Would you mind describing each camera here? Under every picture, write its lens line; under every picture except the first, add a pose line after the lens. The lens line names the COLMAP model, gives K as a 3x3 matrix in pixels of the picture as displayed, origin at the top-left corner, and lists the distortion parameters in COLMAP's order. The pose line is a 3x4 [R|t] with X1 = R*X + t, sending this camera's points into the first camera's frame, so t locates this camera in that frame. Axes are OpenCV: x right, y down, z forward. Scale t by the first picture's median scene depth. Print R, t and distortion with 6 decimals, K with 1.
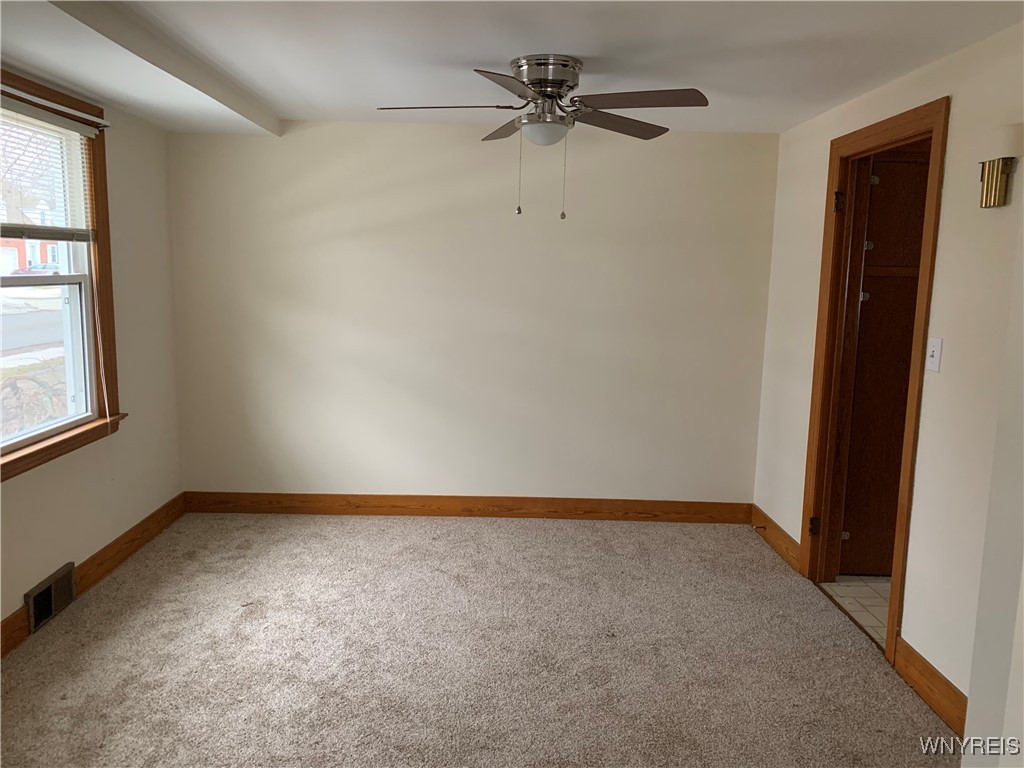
lens RADIAL K [[777.7, 0, 512.0], [0, 777.7, 384.0], [0, 0, 1]] dist [0.050712, -0.052676]
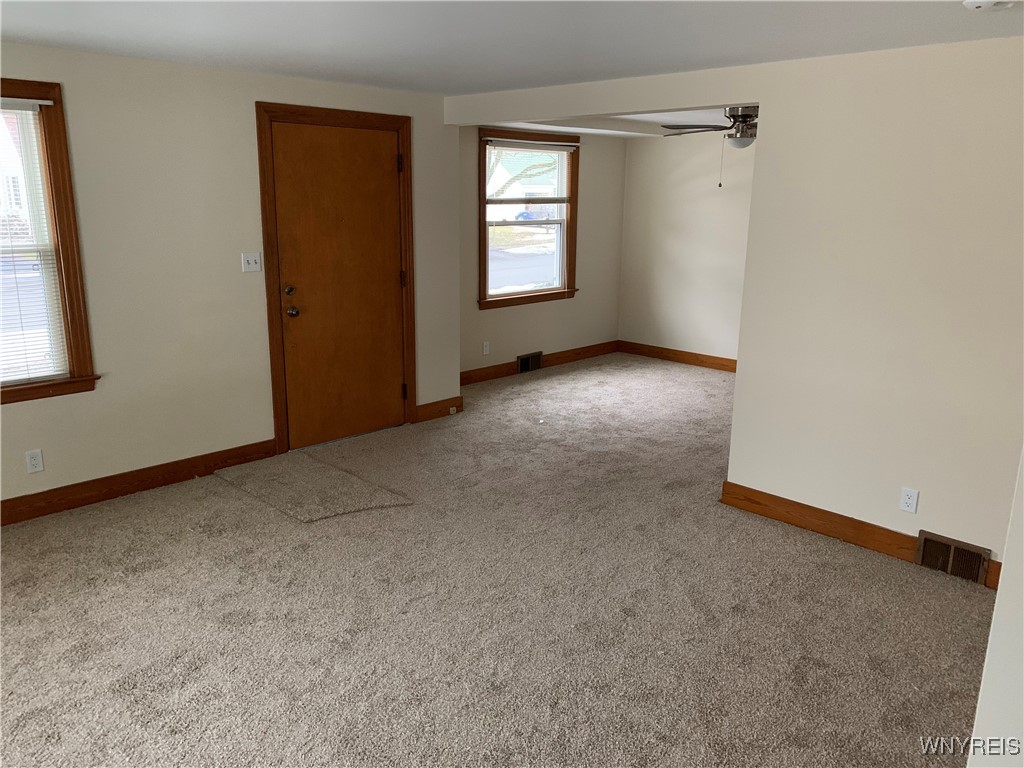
lens RADIAL K [[777.7, 0, 512.0], [0, 777.7, 384.0], [0, 0, 1]] dist [0.050712, -0.052676]
pose [[0.703637, 0.153169, -0.693855, 0.951868], [-0.095974, 0.988029, 0.120781, 0.062838], [0.704048, -0.018395, 0.709914, -0.641229]]
